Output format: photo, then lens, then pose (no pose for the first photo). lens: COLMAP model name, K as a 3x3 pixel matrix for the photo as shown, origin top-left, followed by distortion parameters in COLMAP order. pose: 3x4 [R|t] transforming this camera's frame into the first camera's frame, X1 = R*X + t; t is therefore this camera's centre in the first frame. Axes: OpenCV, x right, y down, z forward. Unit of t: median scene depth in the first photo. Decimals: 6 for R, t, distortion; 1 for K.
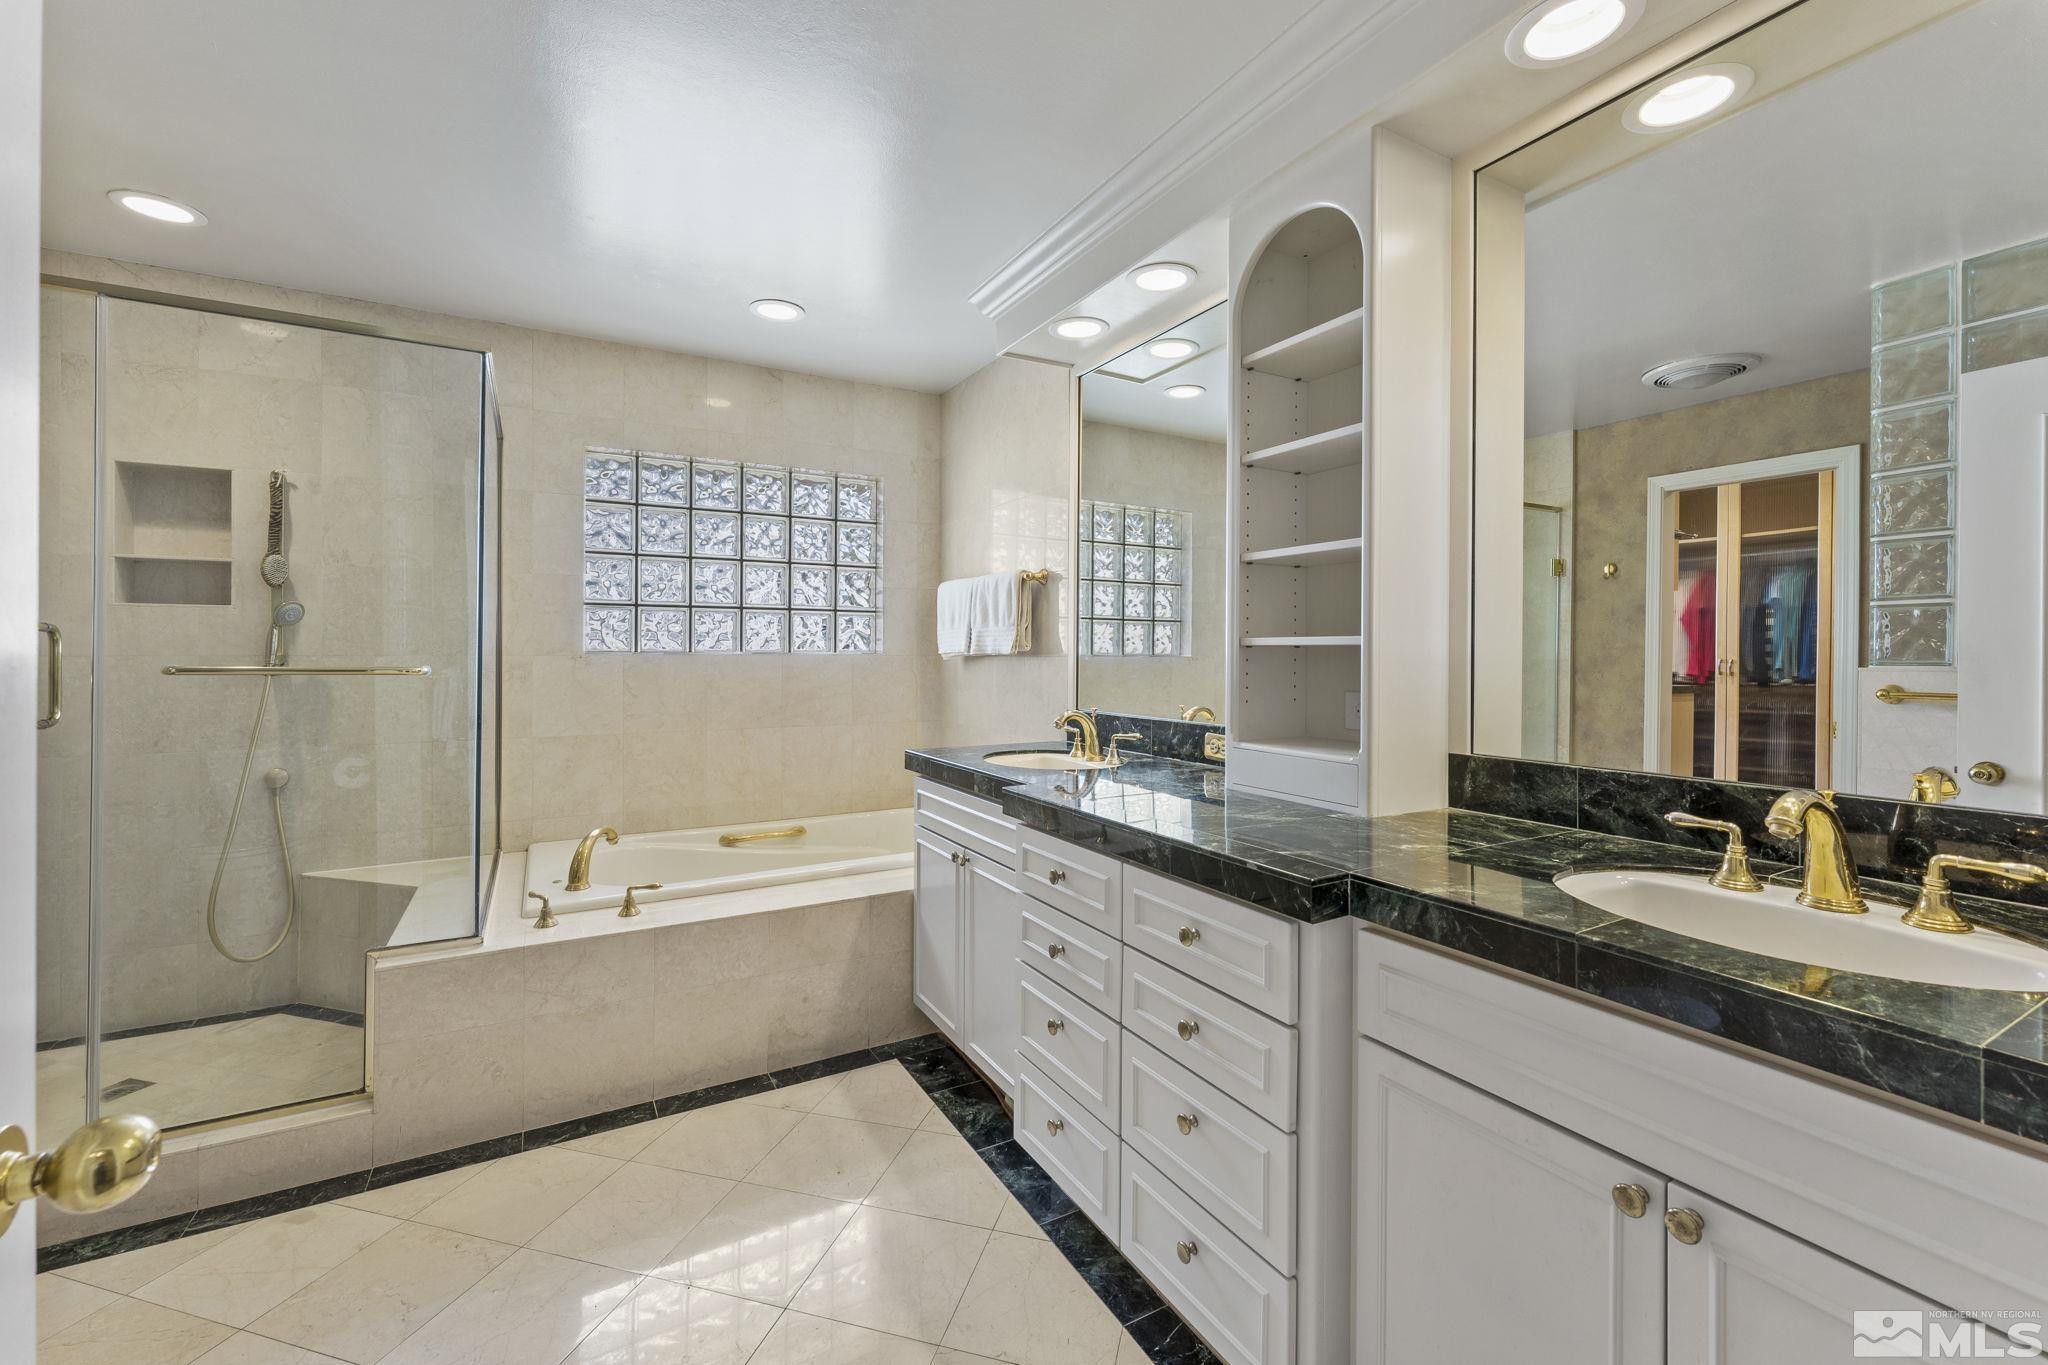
lens RADIAL K [[785.2, 0, 1028.2], [0, 785.2, 648.7], [0, 0, 1]] dist [0.000599, -0.000001]
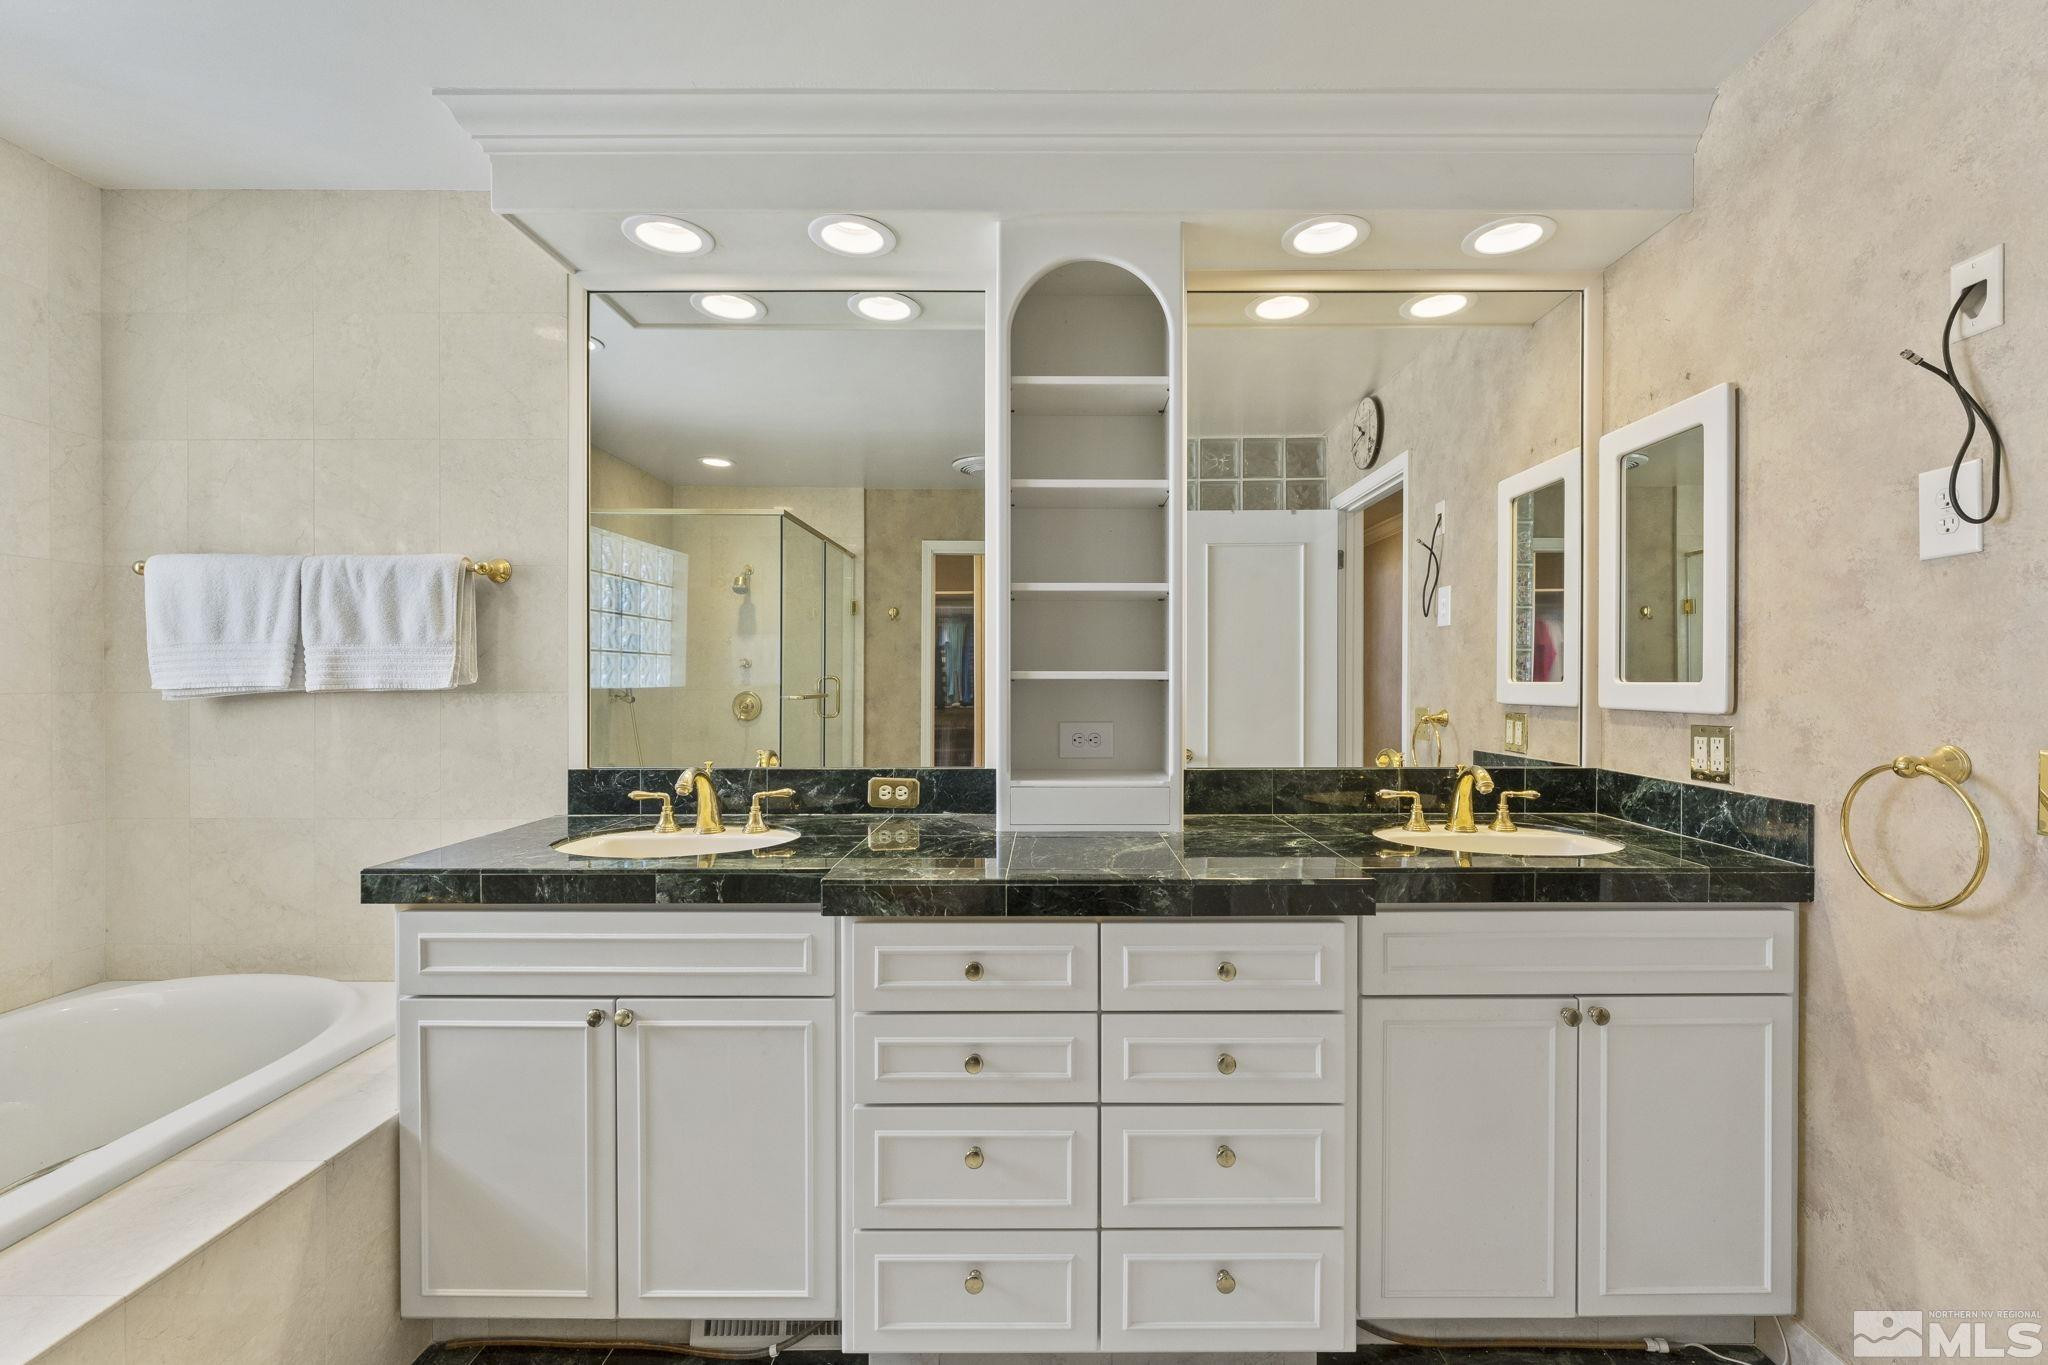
lens RADIAL K [[837.7, 0, 1012.5], [0, 837.7, 681.9], [0, 0, 1]] dist [-0.000133, -0.000328]
pose [[0.539092, -0.000986, 0.842246, -0.411858], [-0.002482, 0.999993, 0.002759, -0.002195], [-0.842243, -0.003577, 0.539086, 0.318888]]
